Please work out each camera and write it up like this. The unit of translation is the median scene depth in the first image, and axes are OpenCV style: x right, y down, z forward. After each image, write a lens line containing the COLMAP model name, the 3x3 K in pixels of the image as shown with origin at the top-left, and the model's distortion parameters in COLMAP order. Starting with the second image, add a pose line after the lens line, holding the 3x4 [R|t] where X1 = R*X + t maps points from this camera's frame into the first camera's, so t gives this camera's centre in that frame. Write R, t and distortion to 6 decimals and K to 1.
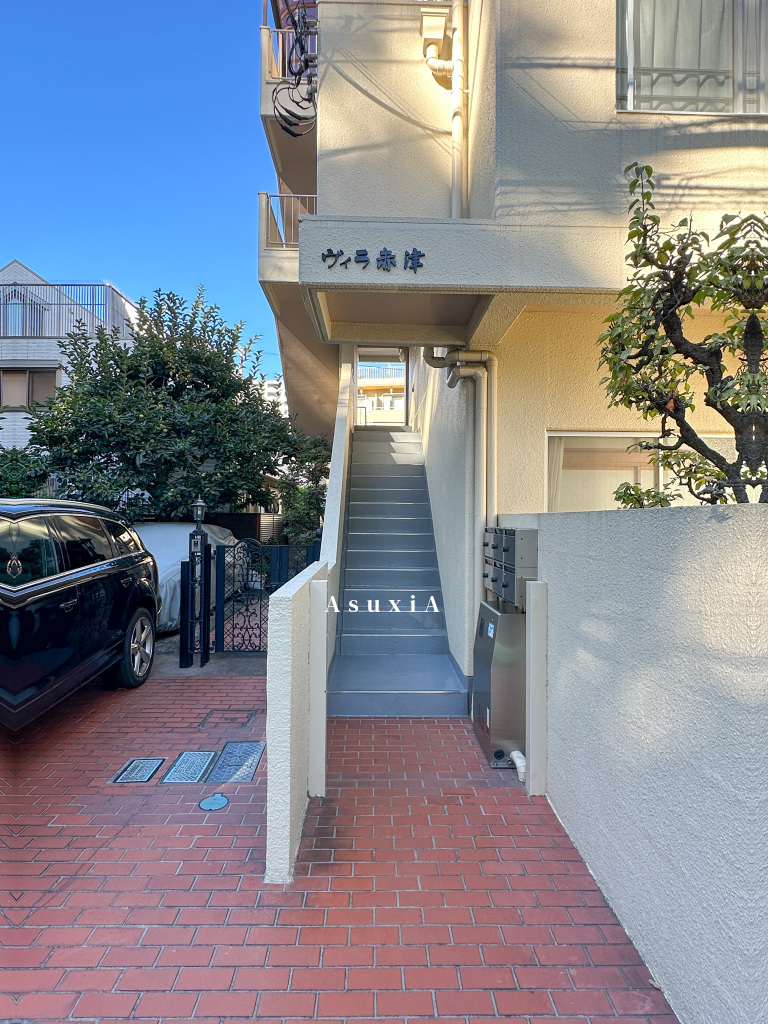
lens RADIAL K [[546.3, 0, 384.0], [0, 546.3, 512.0], [0, 0, 1]] dist [-0.004772, -0.001397]
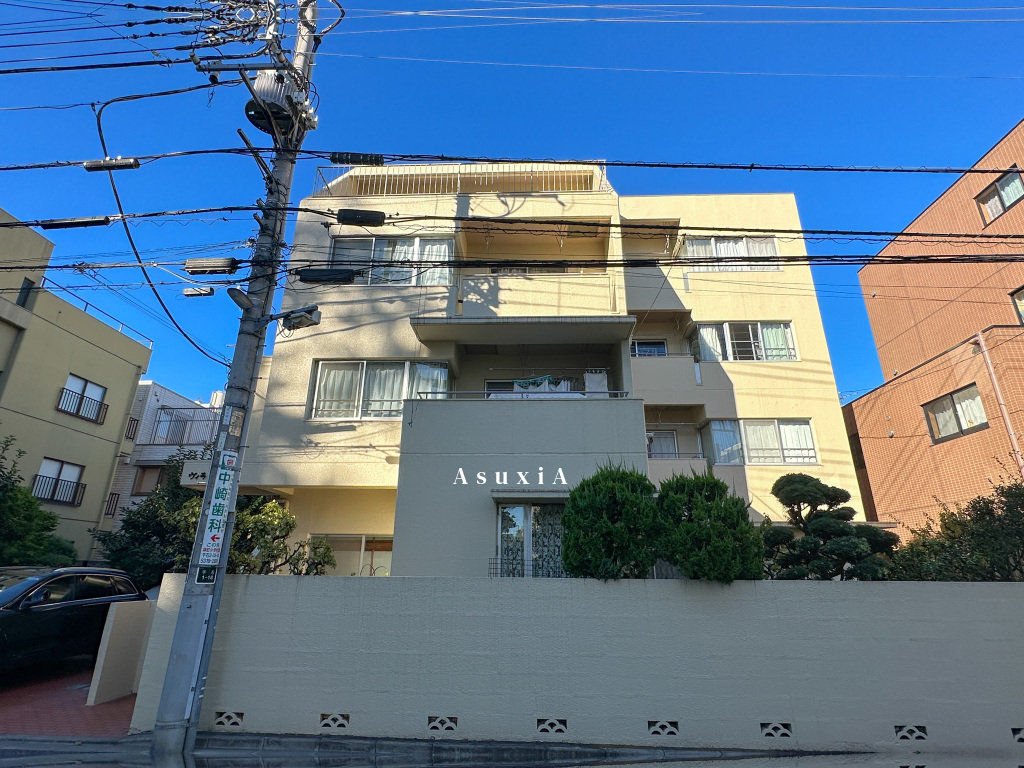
lens RADIAL K [[523.3, 0, 512.0], [0, 523.3, 384.0], [0, 0, 1]] dist [-0.000393, -0.000322]
pose [[0.997905, -0.021668, -0.060963, 1.368027], [0.000302, 0.943798, -0.330523, -0.022031], [0.064698, 0.329812, 0.941827, -1.248944]]
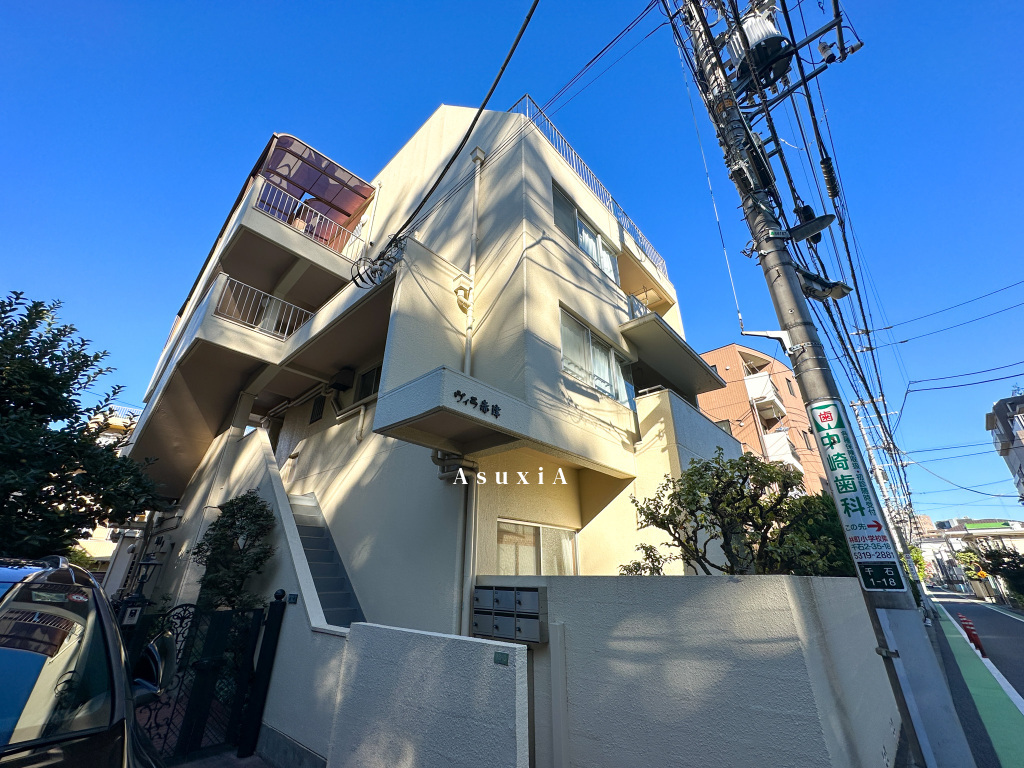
lens RADIAL K [[410.0, 0, 512.0], [0, 410.0, 384.0], [0, 0, 1]] dist [-0.000222, 0.000161]
pose [[0.690743, 0.305126, 0.655570, -0.628443], [-0.007979, 0.909771, -0.415033, -0.007259], [-0.723056, 0.281450, 0.630853, 0.109537]]
